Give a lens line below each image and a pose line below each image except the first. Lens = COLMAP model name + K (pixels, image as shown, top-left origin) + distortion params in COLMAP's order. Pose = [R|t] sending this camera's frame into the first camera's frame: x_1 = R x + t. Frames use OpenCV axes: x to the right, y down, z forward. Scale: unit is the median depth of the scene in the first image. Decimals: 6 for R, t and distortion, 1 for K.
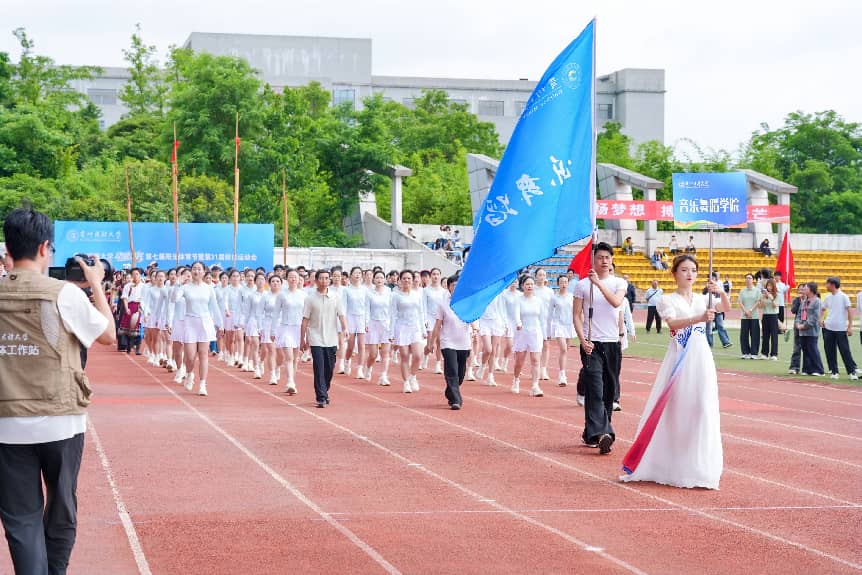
lens RADIAL K [[1731.3, 0, 435.4], [0, 1731.3, 288.1], [0, 0, 1]] dist [0.029250, -0.068083]
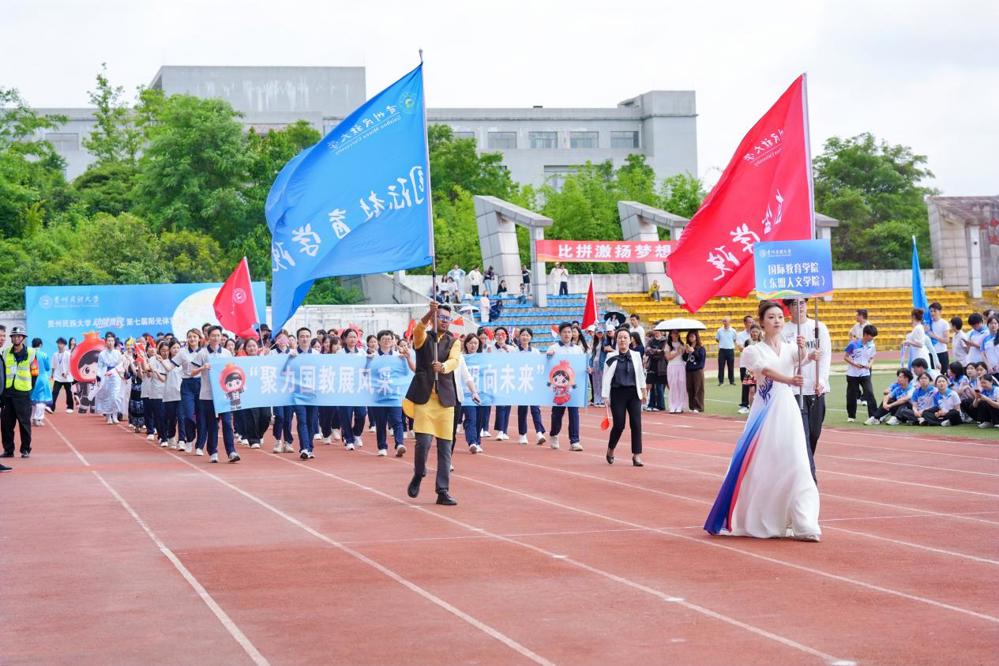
lens RADIAL K [[1989.1, 0, 505.6], [0, 1989.1, 333.6], [0, 0, 1]] dist [0.017495, -0.072703]
pose [[0.998949, -0.035763, 0.028657, 0.001968], [0.035909, 0.999345, -0.004585, -0.000029], [-0.028474, 0.005609, 0.999579, -0.039984]]
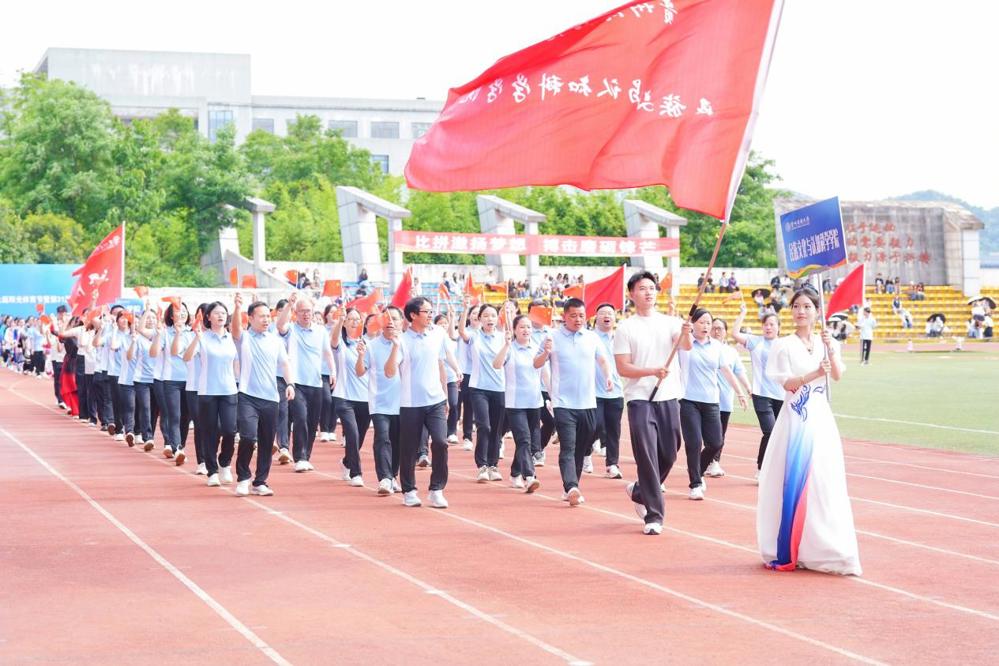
lens RADIAL K [[1986.9, 0, 514.5], [0, 1986.9, 371.9], [0, 0, 1]] dist [-0.034026, 0.090767]
pose [[0.996355, -0.013562, 0.084215, 0.020848], [0.011770, 0.999694, 0.021743, 0.000930], [-0.084485, -0.020672, 0.996210, -0.081440]]
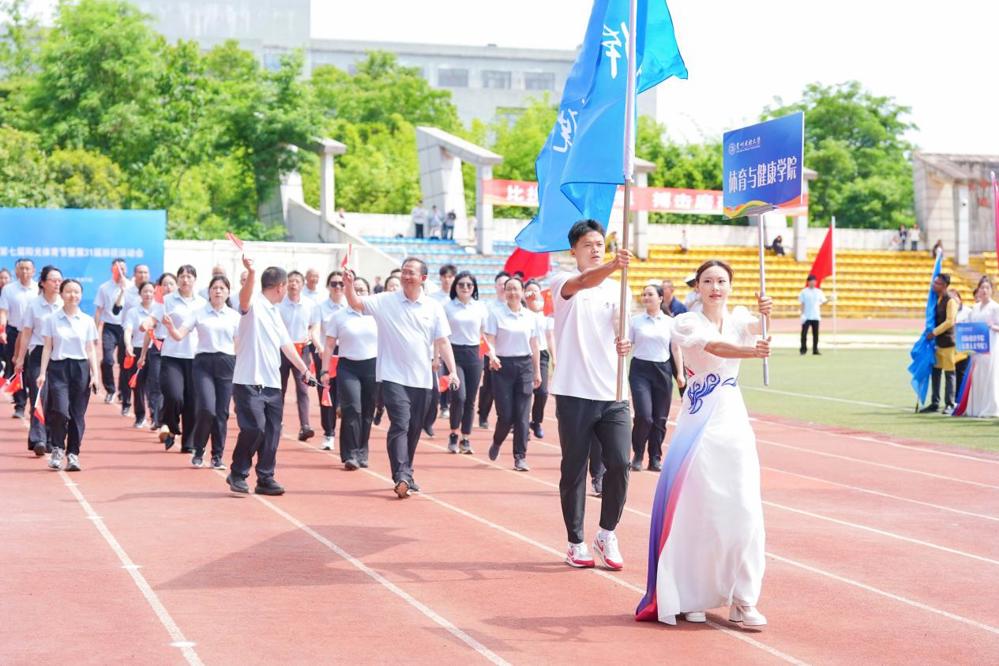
lens RADIAL K [[1988.1, 0, 517.0], [0, 1988.1, 351.9], [0, 0, 1]] dist [0.013935, -0.241281]
pose [[0.998094, 0.002487, 0.061654, 0.007621], [-0.004362, 0.999531, 0.030303, -0.000687], [-0.061550, -0.030514, 0.997637, 0.058739]]
